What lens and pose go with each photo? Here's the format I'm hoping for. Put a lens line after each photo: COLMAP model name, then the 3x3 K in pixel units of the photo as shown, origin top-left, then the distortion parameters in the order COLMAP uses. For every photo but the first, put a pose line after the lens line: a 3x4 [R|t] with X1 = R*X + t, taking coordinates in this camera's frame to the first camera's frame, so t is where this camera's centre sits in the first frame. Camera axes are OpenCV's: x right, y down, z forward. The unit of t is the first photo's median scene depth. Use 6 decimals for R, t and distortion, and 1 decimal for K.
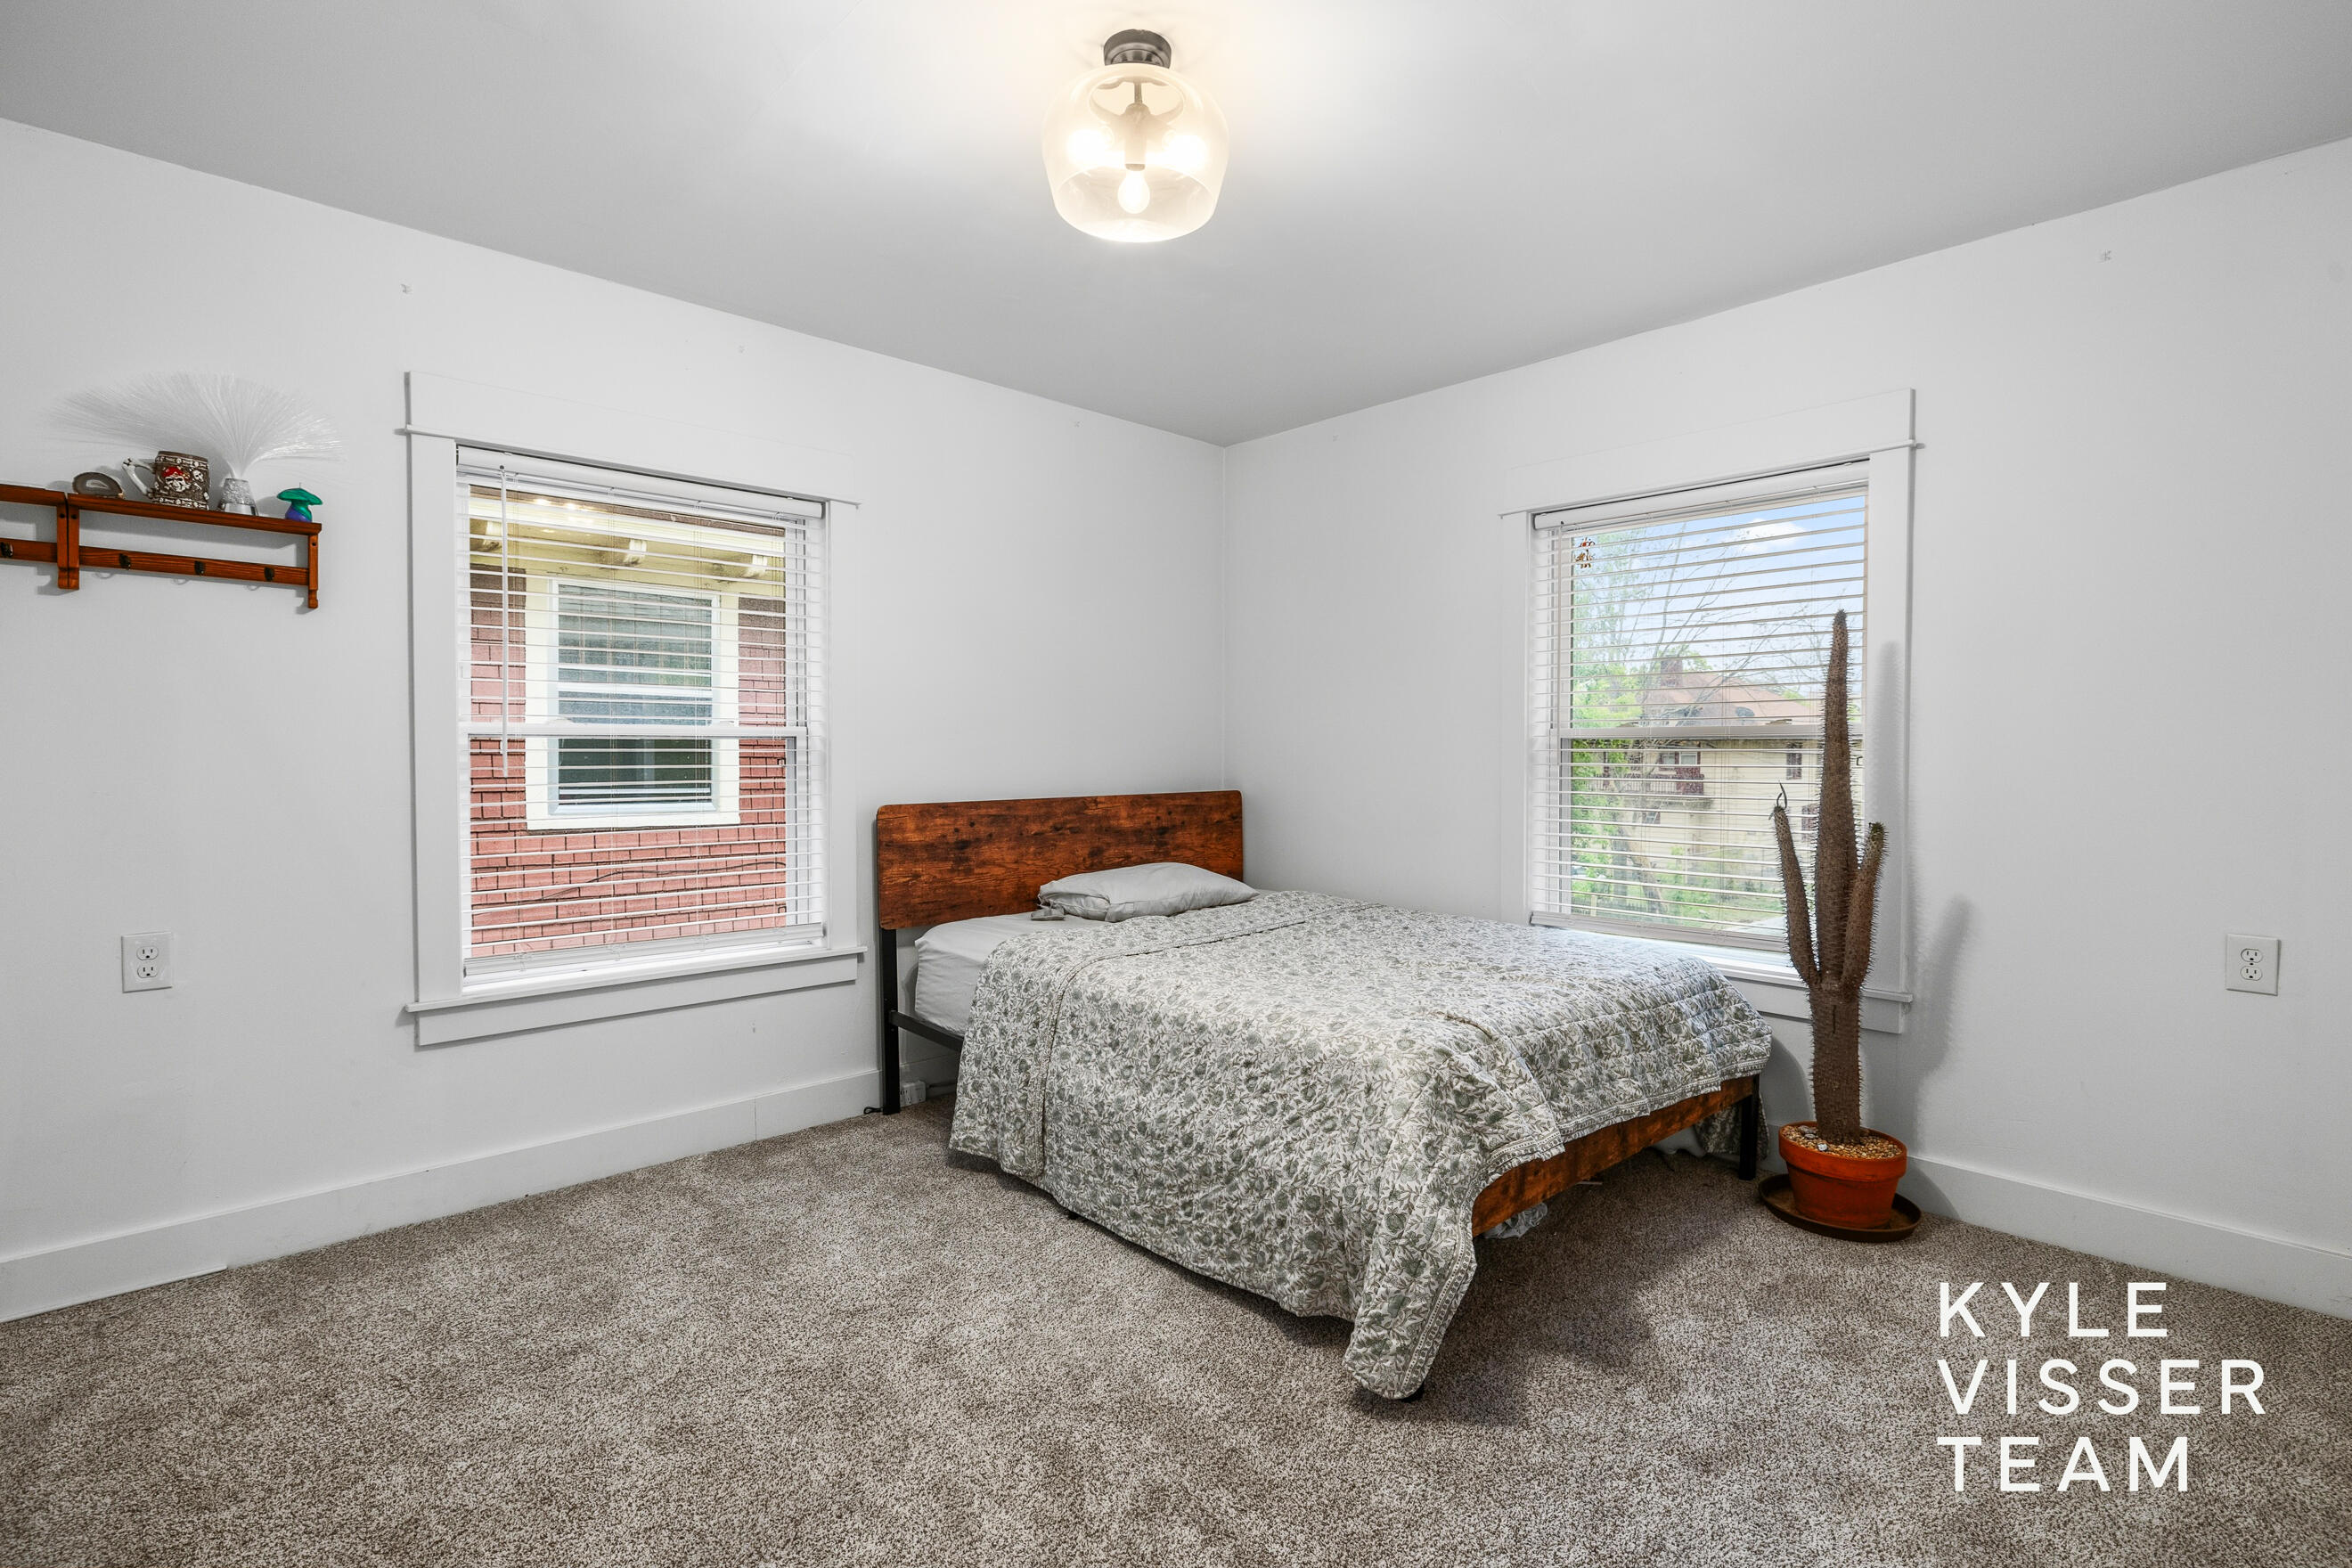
lens RADIAL K [[1144.0, 0, 1173.4], [0, 1144.0, 786.0], [0, 0, 1]] dist [0.020581, 0.000362]
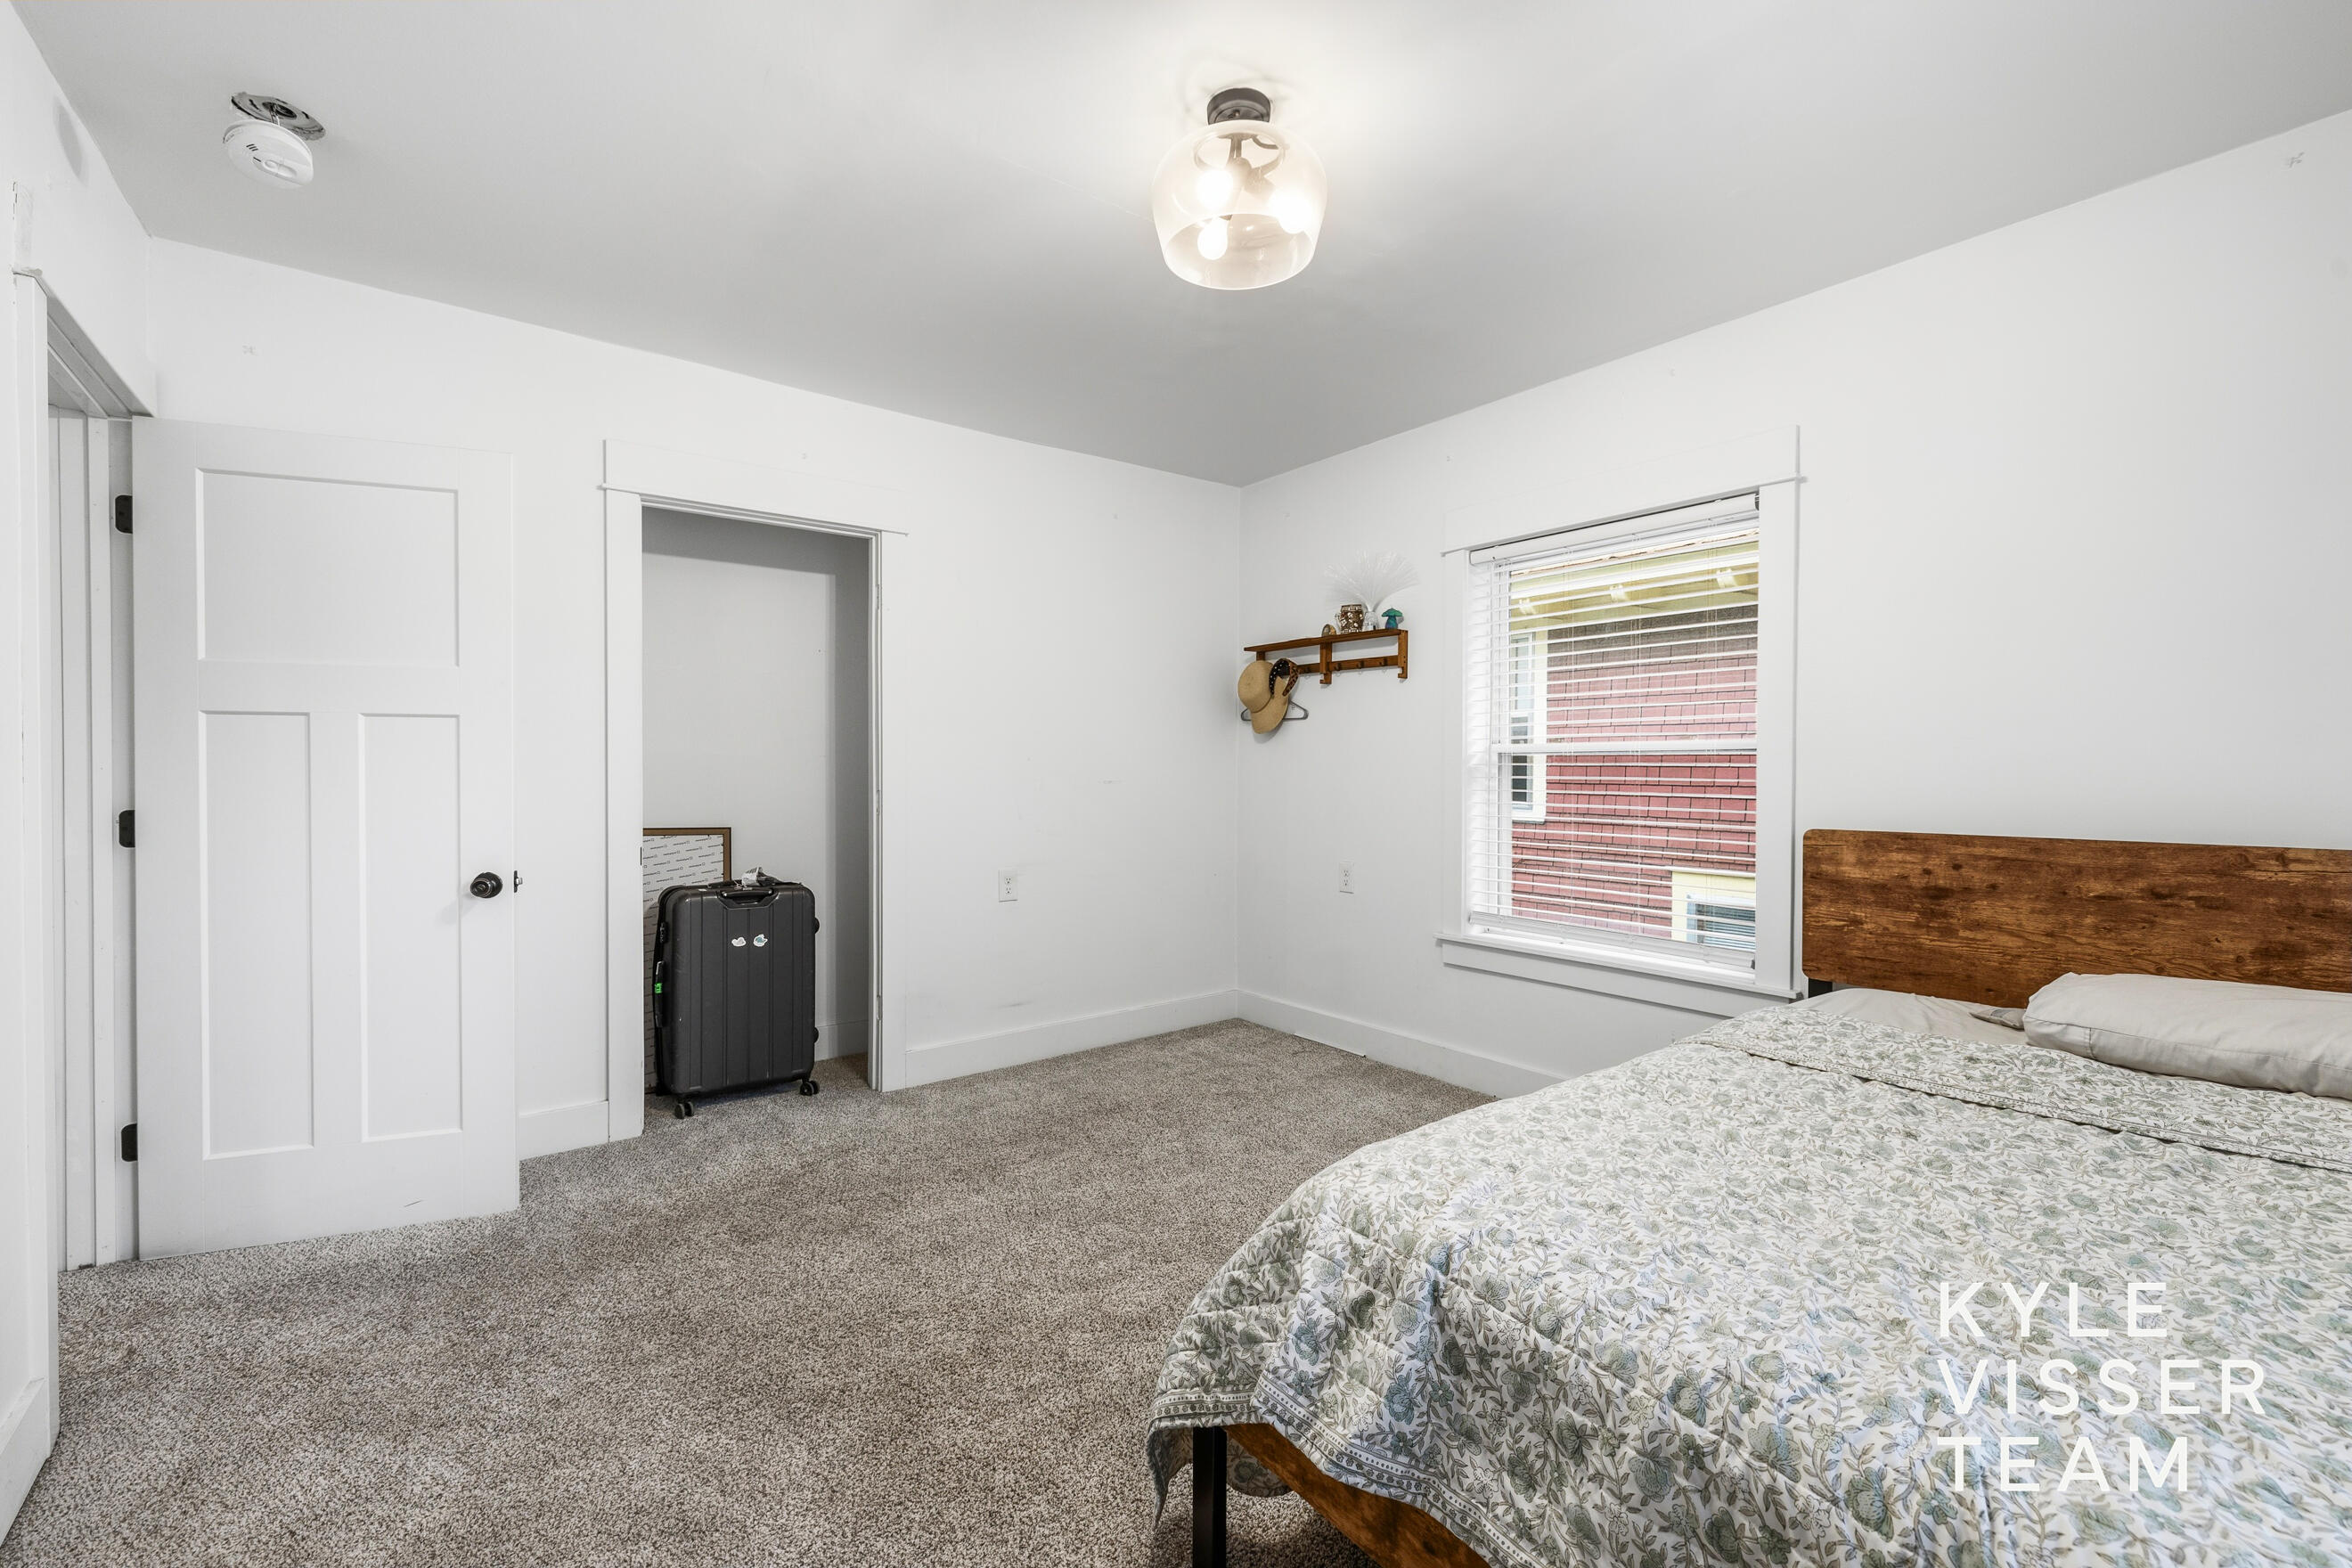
lens RADIAL K [[997.3, 0, 1172.4], [0, 997.3, 774.8], [0, 0, 1]] dist [0.002995, -0.000079]
pose [[-0.101771, 0.006272, -0.994788, 0.513379], [-0.035274, 0.999329, 0.009909, -0.013438], [0.994182, 0.036099, -0.101481, 0.596775]]
